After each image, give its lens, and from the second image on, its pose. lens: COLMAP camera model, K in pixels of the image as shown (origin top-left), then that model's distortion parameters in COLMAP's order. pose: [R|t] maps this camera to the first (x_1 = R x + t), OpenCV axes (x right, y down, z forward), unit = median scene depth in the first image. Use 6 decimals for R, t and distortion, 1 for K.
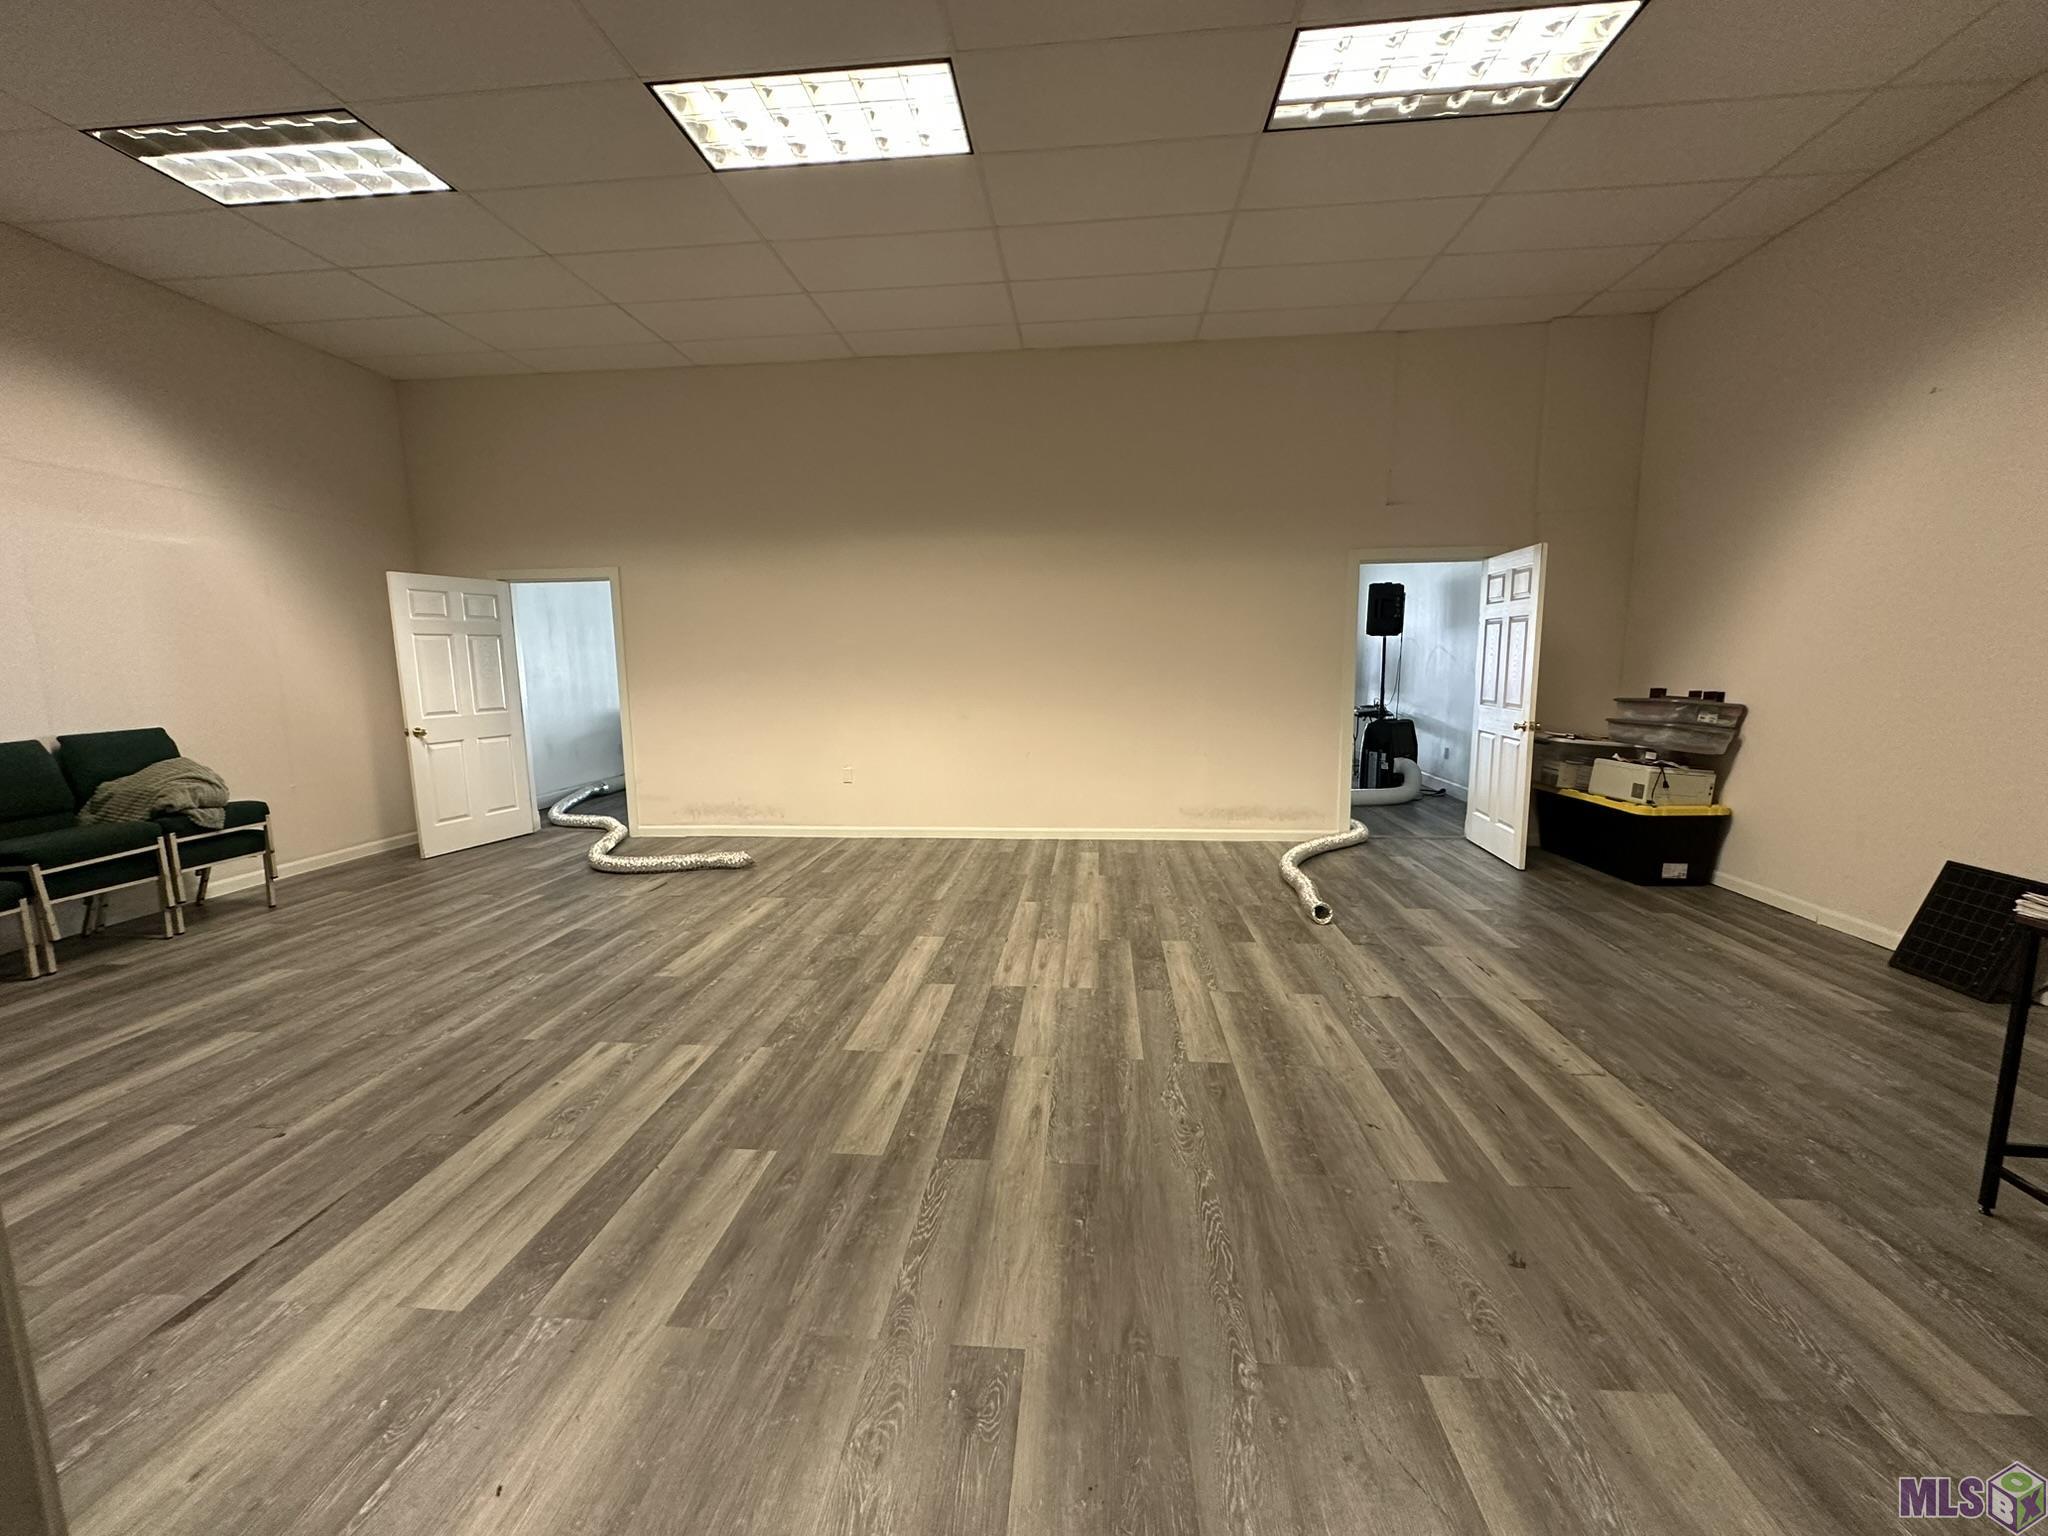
lens RADIAL K [[807.0, 0, 1024.0], [0, 807.0, 768.0], [0, 0, 1]] dist [-0.000334, 0.000135]
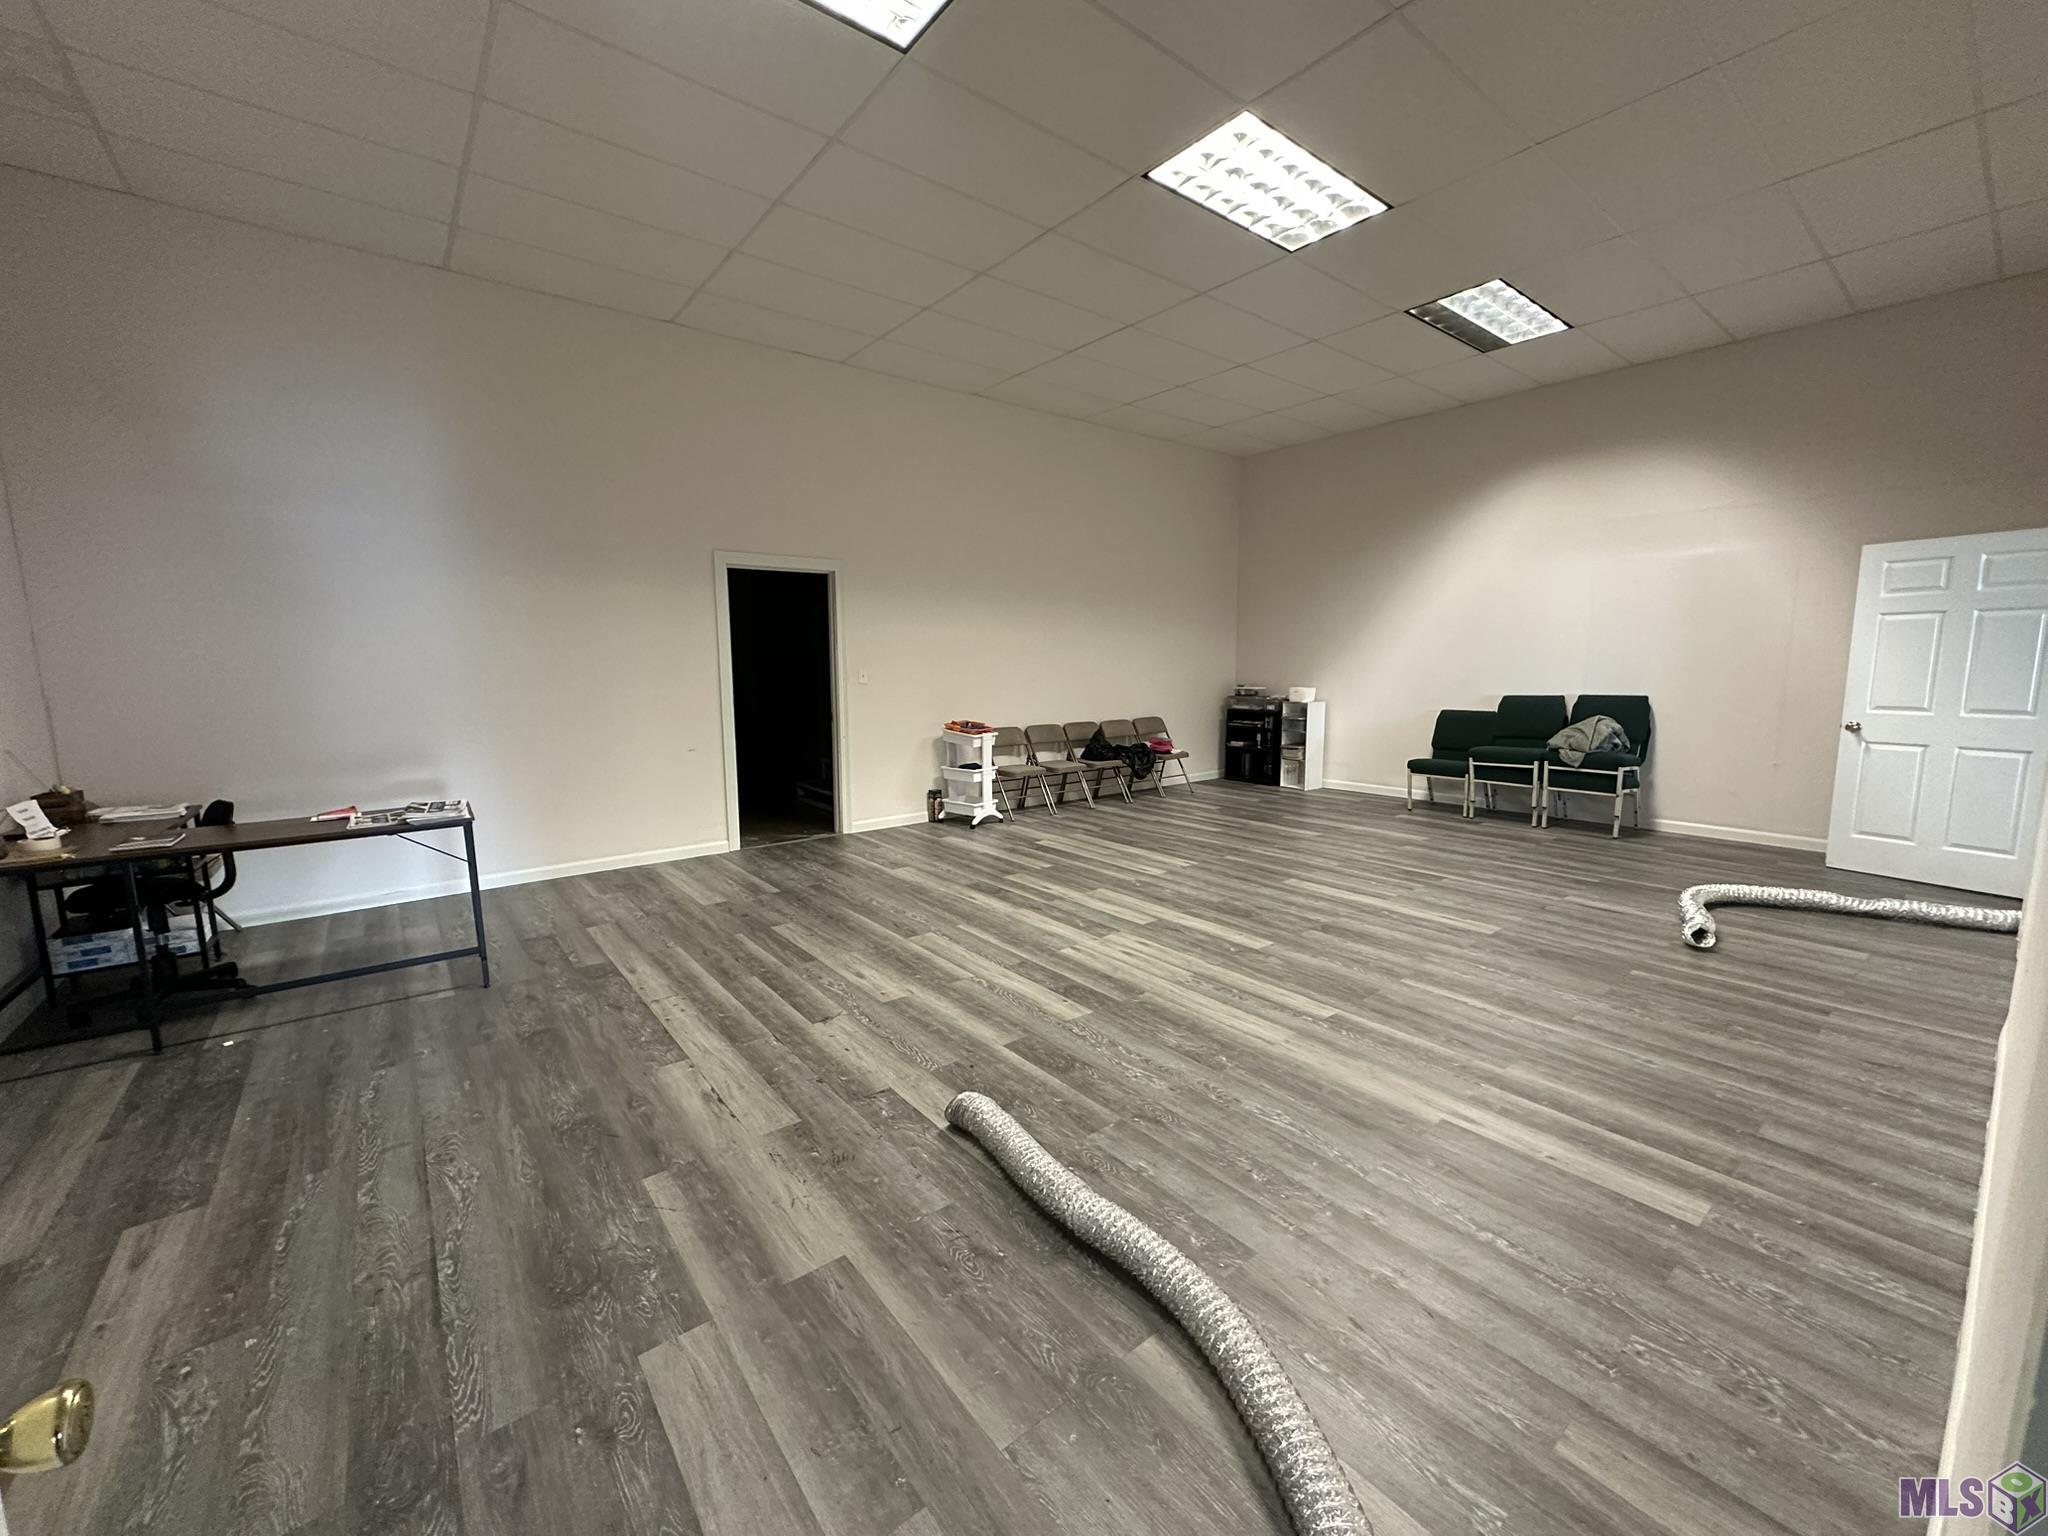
lens RADIAL K [[807.0, 0, 1024.0], [0, 807.0, 768.0], [0, 0, 1]] dist [-0.000334, 0.000135]
pose [[-0.720805, 0.113445, -0.683791, 0.868356], [-0.075252, 0.967876, 0.239902, -0.245054], [0.689041, 0.224380, -0.689113, 1.692875]]
